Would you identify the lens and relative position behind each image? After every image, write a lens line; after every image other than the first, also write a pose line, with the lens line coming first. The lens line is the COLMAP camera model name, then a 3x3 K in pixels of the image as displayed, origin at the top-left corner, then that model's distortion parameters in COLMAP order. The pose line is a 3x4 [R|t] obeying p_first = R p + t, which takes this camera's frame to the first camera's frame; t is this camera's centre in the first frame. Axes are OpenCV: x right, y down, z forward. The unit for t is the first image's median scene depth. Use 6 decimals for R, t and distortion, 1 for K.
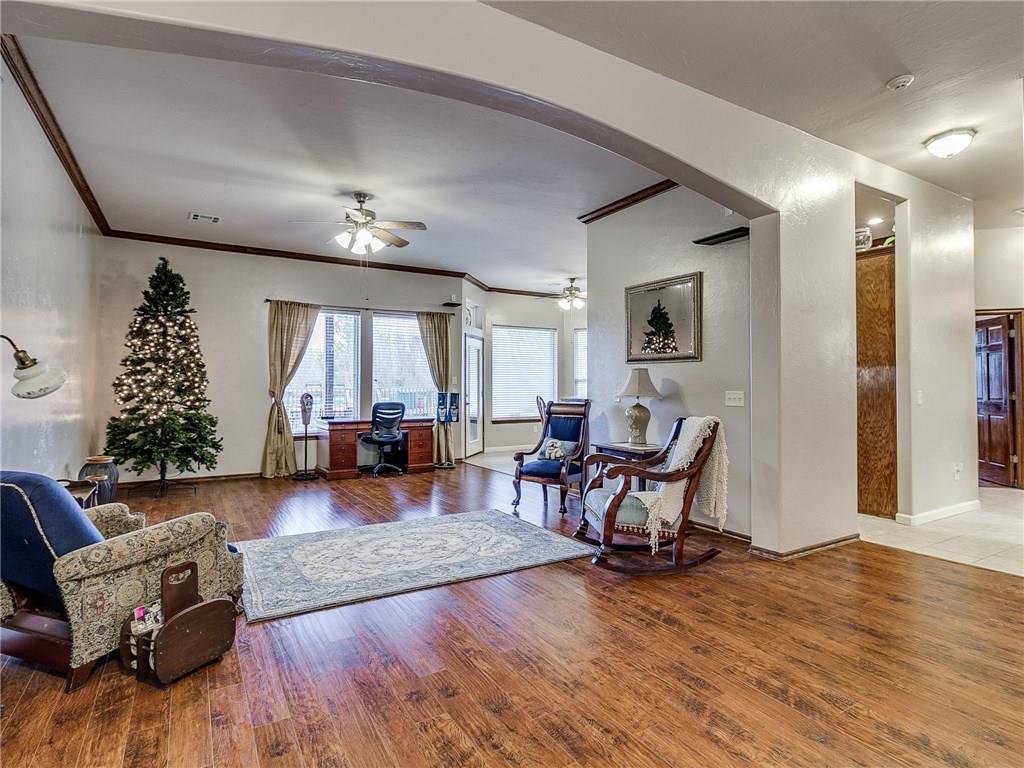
lens RADIAL K [[534.7, 0, 507.6], [0, 534.7, 380.5], [0, 0, 1]] dist [0.001065, 0.000281]
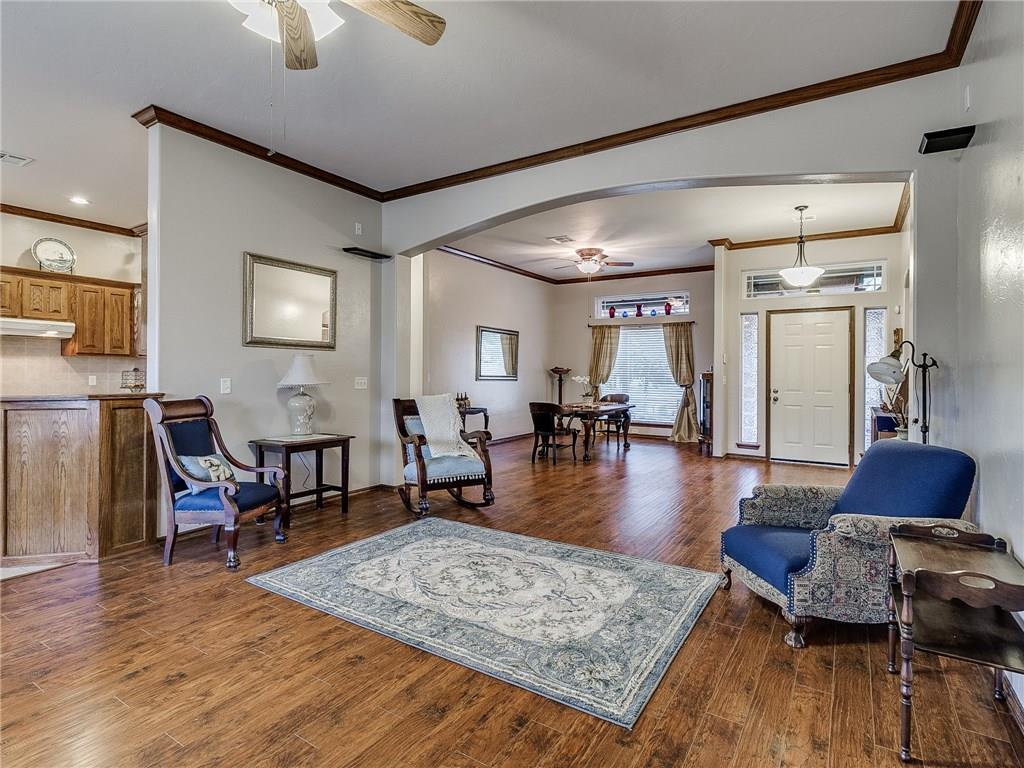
lens RADIAL K [[533.5, 0, 514.5], [0, 533.5, 377.6], [0, 0, 1]] dist [0.003685, 0.001211]
pose [[-0.456053, -0.006813, 0.889927, -0.868330], [-0.010078, 0.999946, 0.002491, 0.017712], [-0.889896, -0.007832, -0.456097, 1.290385]]
